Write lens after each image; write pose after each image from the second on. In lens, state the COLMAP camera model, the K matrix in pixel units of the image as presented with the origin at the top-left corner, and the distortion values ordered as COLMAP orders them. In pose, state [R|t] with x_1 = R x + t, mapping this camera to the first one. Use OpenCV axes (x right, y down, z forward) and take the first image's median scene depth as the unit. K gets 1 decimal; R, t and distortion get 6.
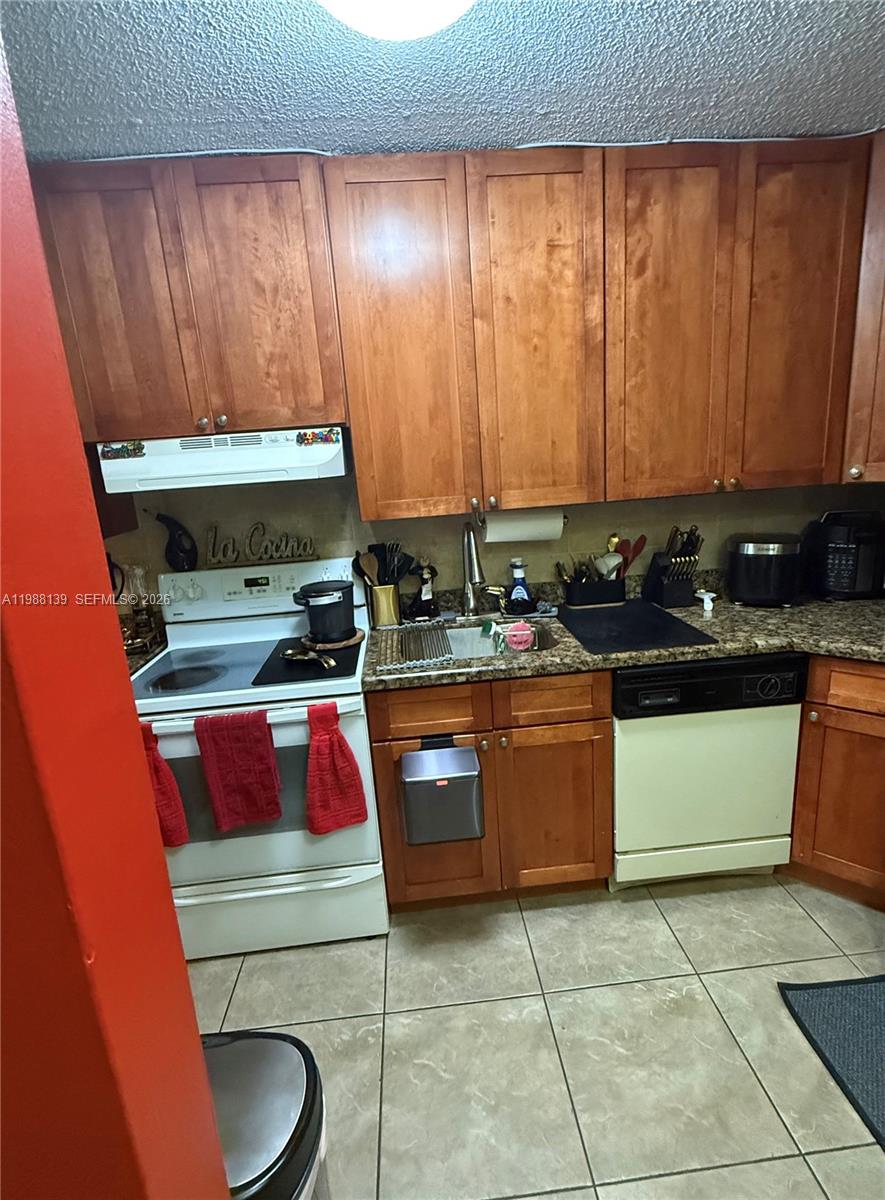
lens RADIAL K [[585.0, 0, 445.9], [0, 585.0, 599.0], [0, 0, 1]] dist [-0.003244, 0.000135]
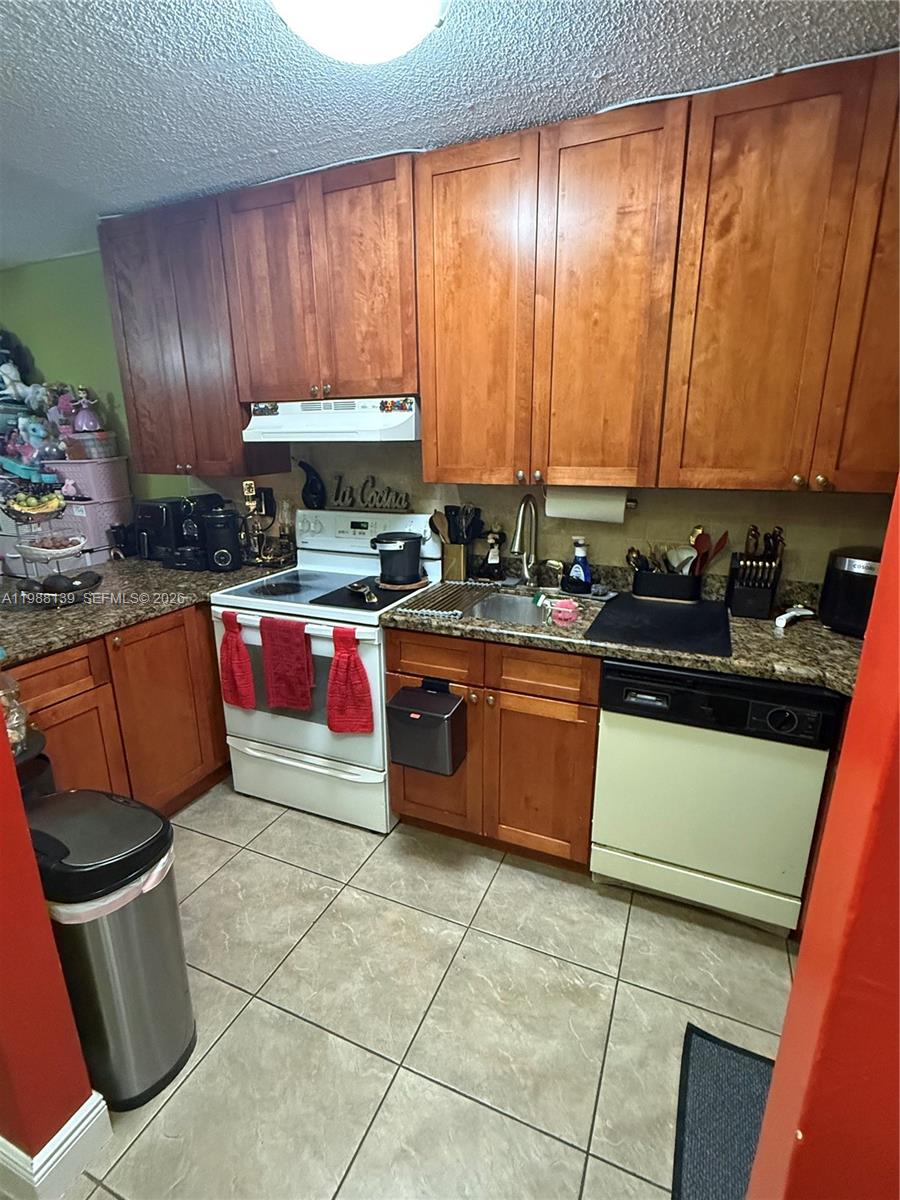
lens RADIAL K [[586.0, 0, 448.0], [0, 586.0, 602.1], [0, 0, 1]] dist [-0.005120, 0.000079]
pose [[0.877175, 0.189742, -0.441092, 0.468288], [-0.163219, 0.981738, 0.097724, -0.025319], [0.451580, -0.013727, 0.892125, 0.007041]]
